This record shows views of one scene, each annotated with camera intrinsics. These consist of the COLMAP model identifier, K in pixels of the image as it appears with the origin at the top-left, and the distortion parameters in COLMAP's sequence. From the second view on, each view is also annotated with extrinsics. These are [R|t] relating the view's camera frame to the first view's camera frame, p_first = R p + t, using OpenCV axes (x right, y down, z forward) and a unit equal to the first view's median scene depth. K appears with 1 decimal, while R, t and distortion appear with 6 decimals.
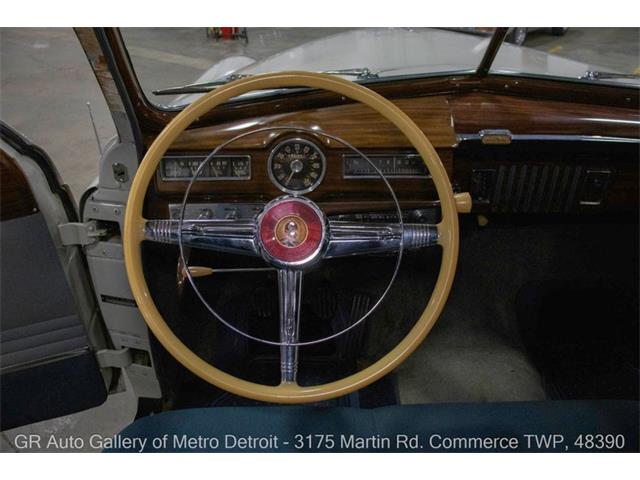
lens RADIAL K [[539.3, 0, 304.3], [0, 539.3, 228.6], [0, 0, 1]] dist [-0.097754, 0.083059]
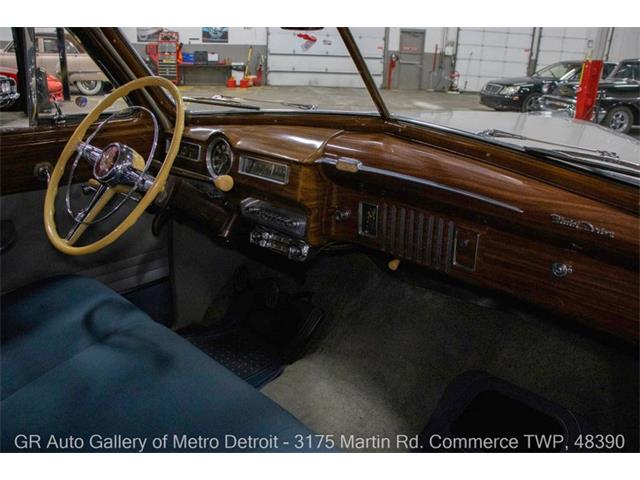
lens RADIAL K [[539.3, 0, 324.9], [0, 539.3, 233.5], [0, 0, 1]] dist [-0.097754, 0.083059]
pose [[0.715658, 0.245629, -0.653835, 1.076816], [-0.366012, 0.929181, -0.051550, 0.034591], [0.594869, 0.276203, 0.754879, 0.165686]]
